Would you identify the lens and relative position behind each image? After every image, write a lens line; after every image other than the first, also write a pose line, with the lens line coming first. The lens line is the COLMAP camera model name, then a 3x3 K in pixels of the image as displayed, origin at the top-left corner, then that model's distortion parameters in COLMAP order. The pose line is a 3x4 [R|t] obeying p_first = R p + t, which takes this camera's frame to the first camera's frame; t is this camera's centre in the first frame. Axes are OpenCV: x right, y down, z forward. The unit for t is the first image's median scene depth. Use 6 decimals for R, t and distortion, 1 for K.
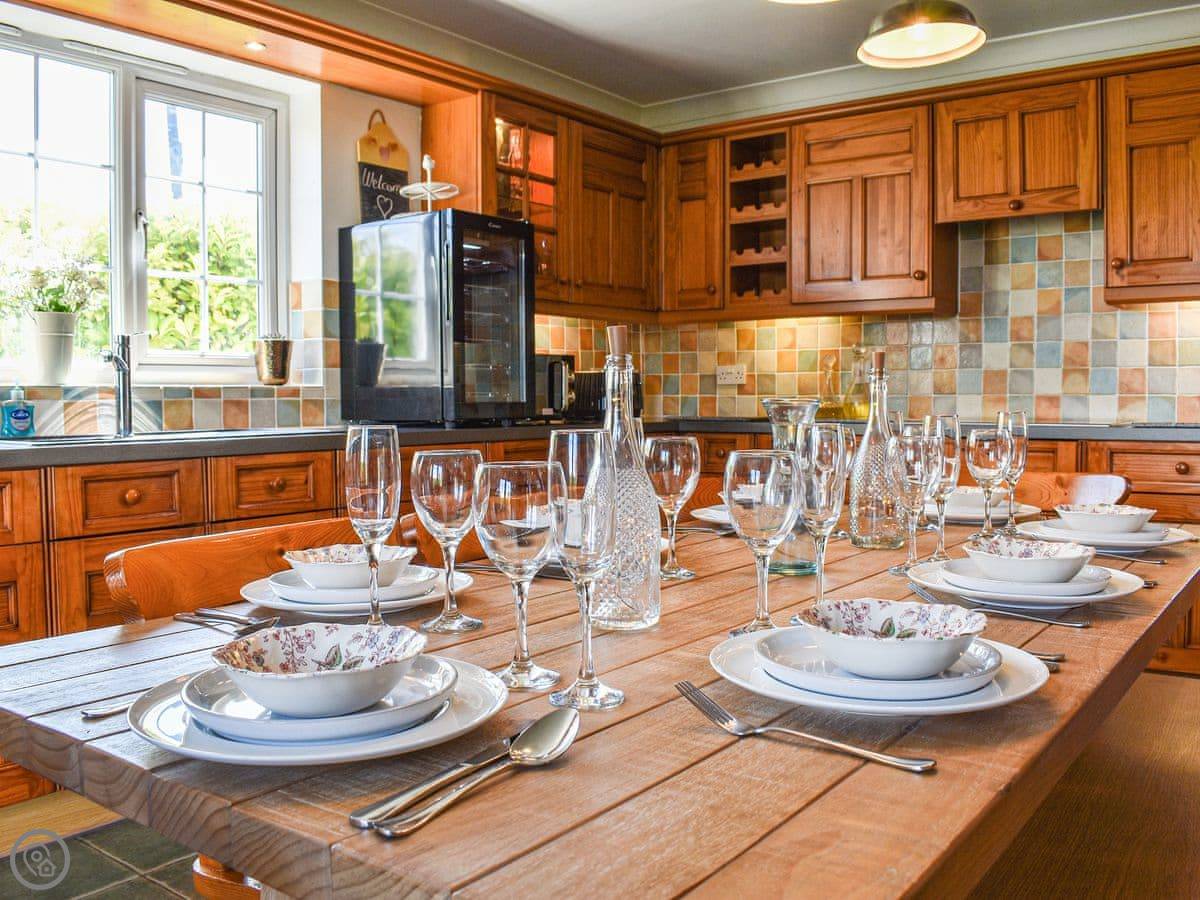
lens RADIAL K [[1069.5, 0, 571.4], [0, 1069.5, 459.6], [0, 0, 1]] dist [-0.095809, 0.009445]
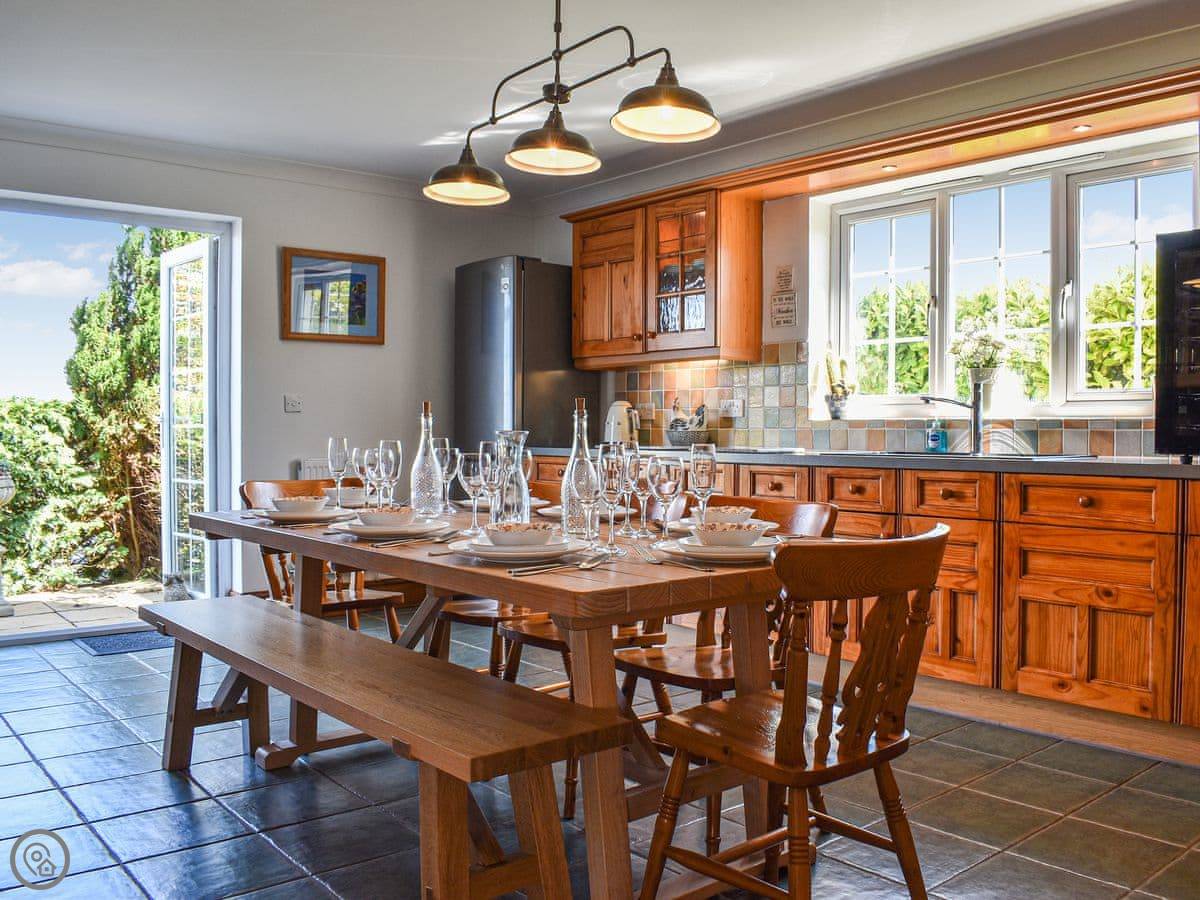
lens RADIAL K [[1069.5, 0, 607.1], [0, 1069.5, 449.8], [0, 0, 1]] dist [-0.095809, 0.009445]
pose [[-0.214355, 0.025995, -0.976410, 0.795069], [-0.056151, 0.997665, 0.038888, -0.042980], [0.975141, 0.063162, -0.212395, 0.621662]]
